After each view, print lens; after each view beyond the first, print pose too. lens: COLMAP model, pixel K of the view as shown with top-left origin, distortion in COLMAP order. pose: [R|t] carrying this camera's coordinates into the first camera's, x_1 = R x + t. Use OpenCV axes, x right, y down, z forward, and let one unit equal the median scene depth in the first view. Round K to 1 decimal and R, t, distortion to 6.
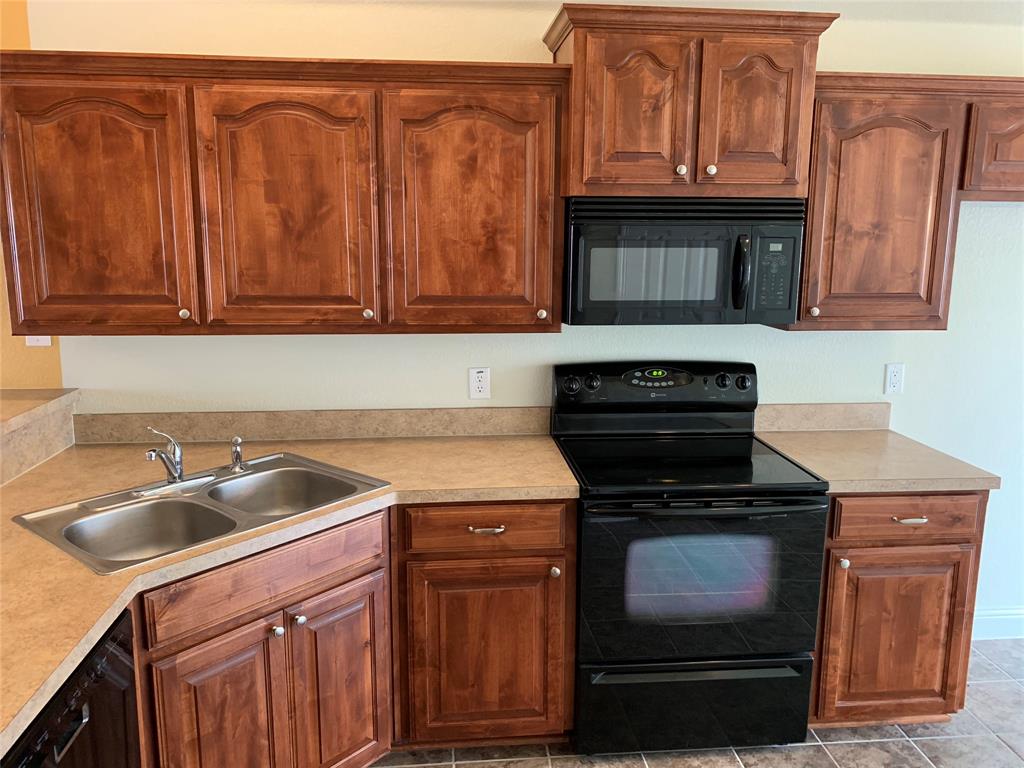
lens RADIAL K [[792.8, 0, 510.9], [0, 792.8, 386.8], [0, 0, 1]] dist [0.005572, -0.003918]
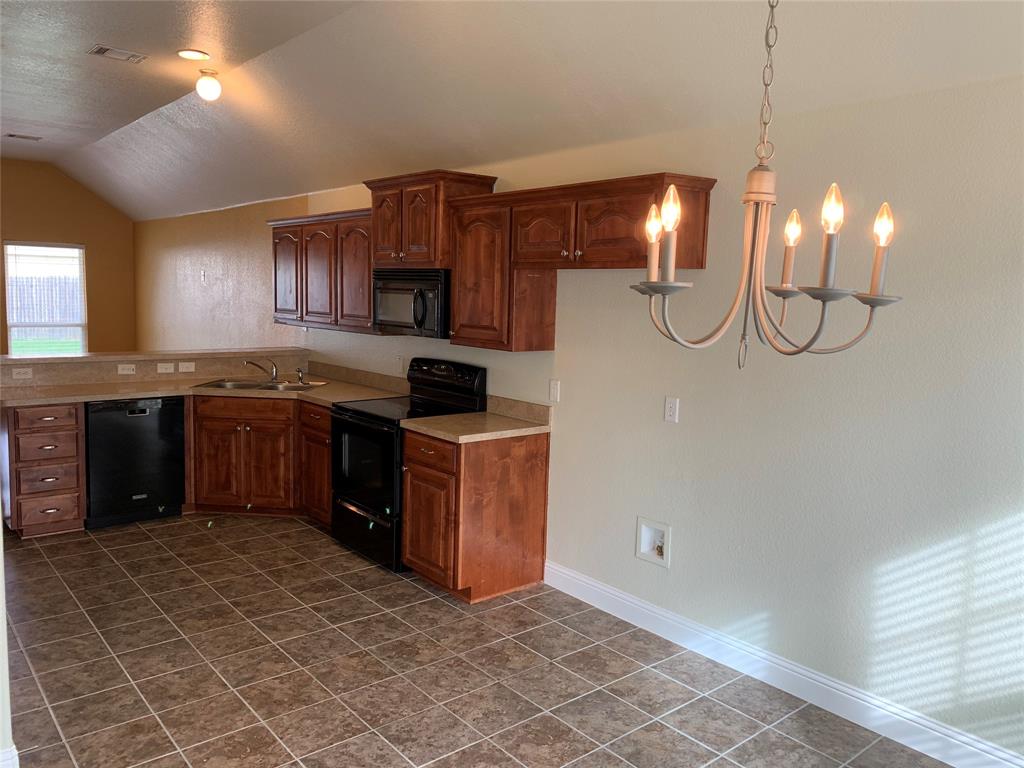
lens RADIAL K [[792.8, 0, 515.5], [0, 792.8, 382.4], [0, 0, 1]] dist [0.005572, -0.003918]
pose [[0.569877, 0.104514, -0.815056, 1.900687], [-0.183724, 0.982975, -0.002411, -0.010747], [0.800928, 0.151119, 0.579377, 0.128943]]
